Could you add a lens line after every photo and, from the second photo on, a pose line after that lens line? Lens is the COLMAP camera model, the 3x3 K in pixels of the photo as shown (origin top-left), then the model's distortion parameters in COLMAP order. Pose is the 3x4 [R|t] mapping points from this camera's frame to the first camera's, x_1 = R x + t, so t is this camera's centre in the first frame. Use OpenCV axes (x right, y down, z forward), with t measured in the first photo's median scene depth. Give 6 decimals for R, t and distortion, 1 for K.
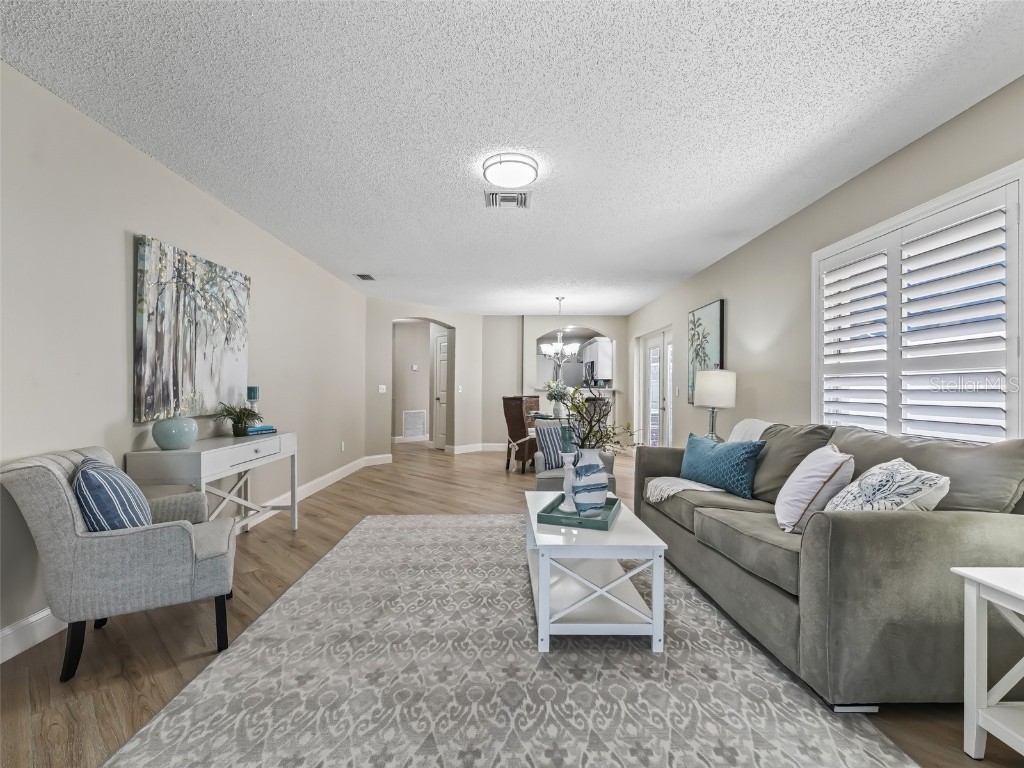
lens RADIAL K [[467.1, 0, 515.1], [0, 467.1, 389.5], [0, 0, 1]] dist [0.010442, -0.000769]
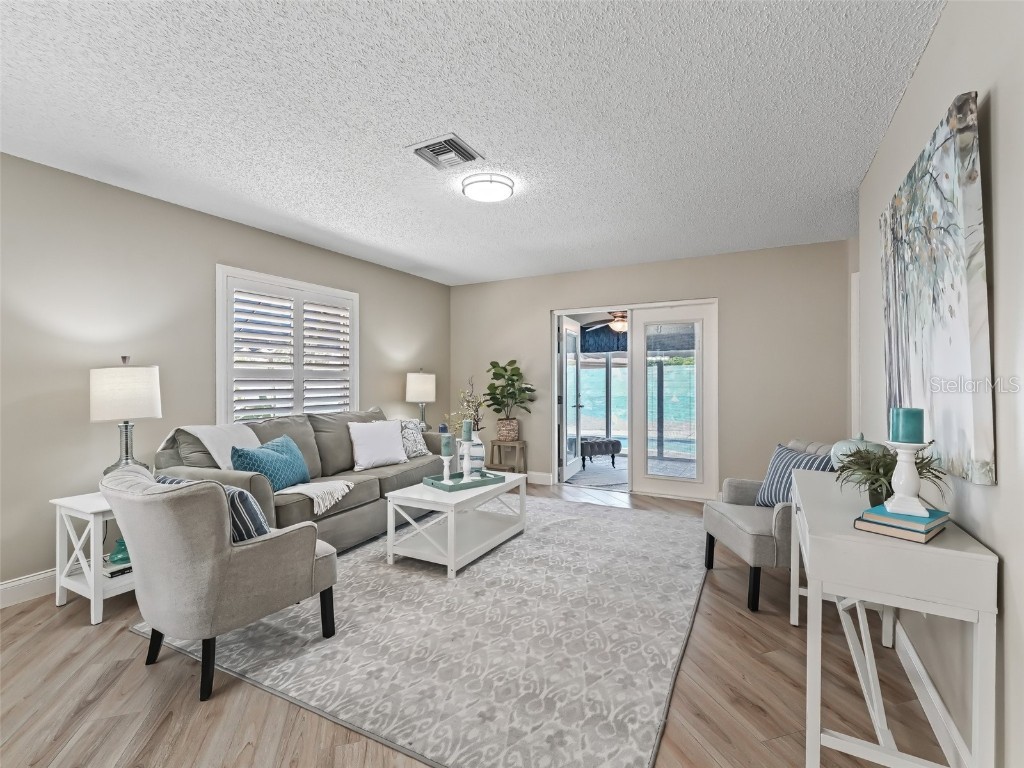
lens RADIAL K [[469.6, 0, 512.7], [0, 469.6, 369.1], [0, 0, 1]] dist [0.002201, -0.000017]
pose [[-0.872236, 0.002804, 0.489078, -0.565115], [-0.007024, 0.999809, -0.018260, -0.038448], [-0.489035, -0.019363, -0.872049, 1.834869]]
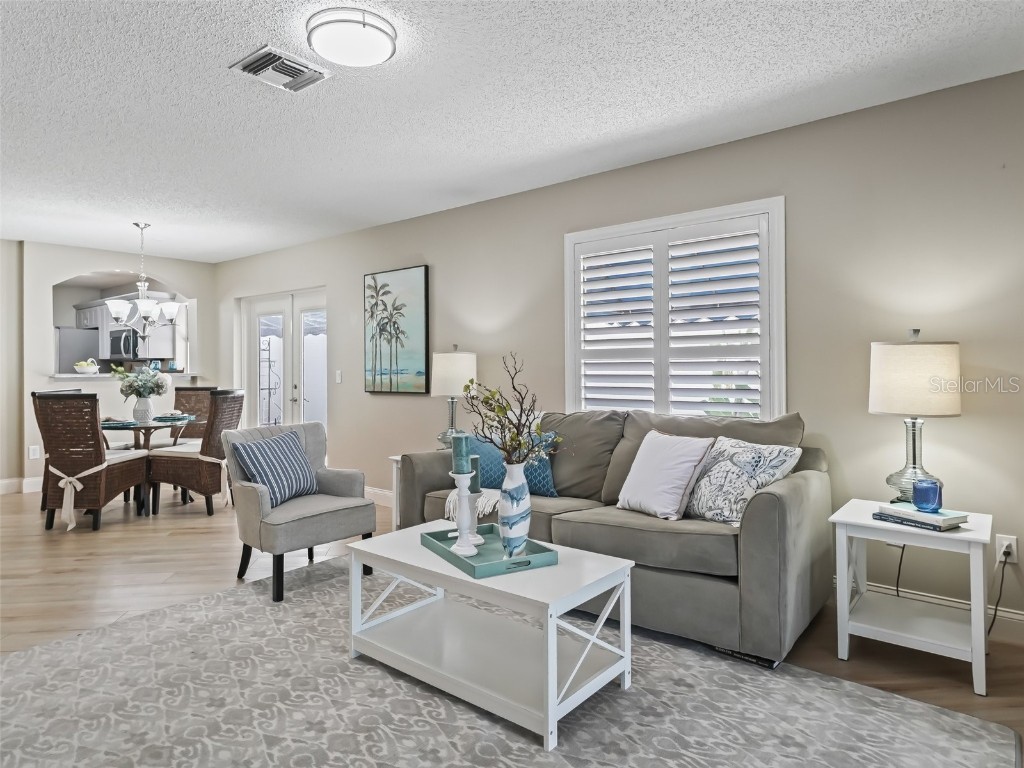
lens RADIAL K [[630.4, 0, 494.8], [0, 630.4, 358.4], [0, 0, 1]] dist [0.027807, -0.000587]
pose [[0.663383, -0.005361, 0.748261, -0.510919], [0.013928, 0.999890, -0.005184, -0.032976], [-0.748150, 0.013861, 0.663385, 0.272582]]
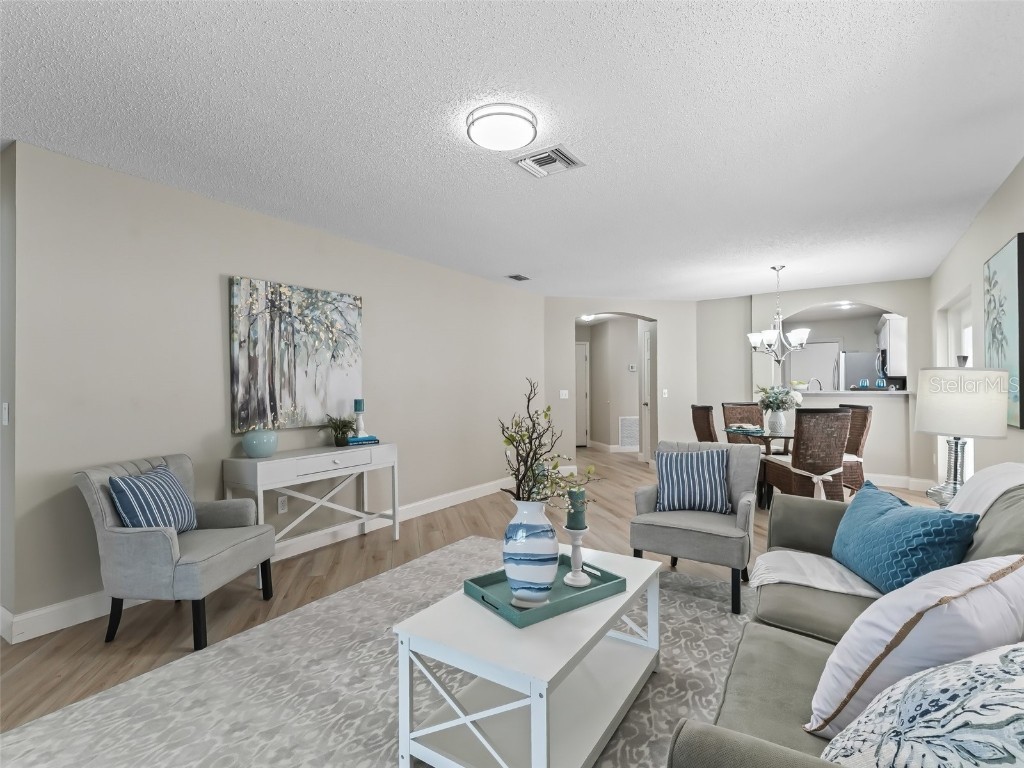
lens RADIAL K [[503.7, 0, 515.3], [0, 503.7, 386.3], [0, 0, 1]] dist [0.008541, -0.000693]
pose [[0.829117, -0.012778, -0.558929, 0.453621], [0.011287, 0.999918, -0.006117, -0.030443], [0.558961, -0.001237, 0.829193, 0.301046]]
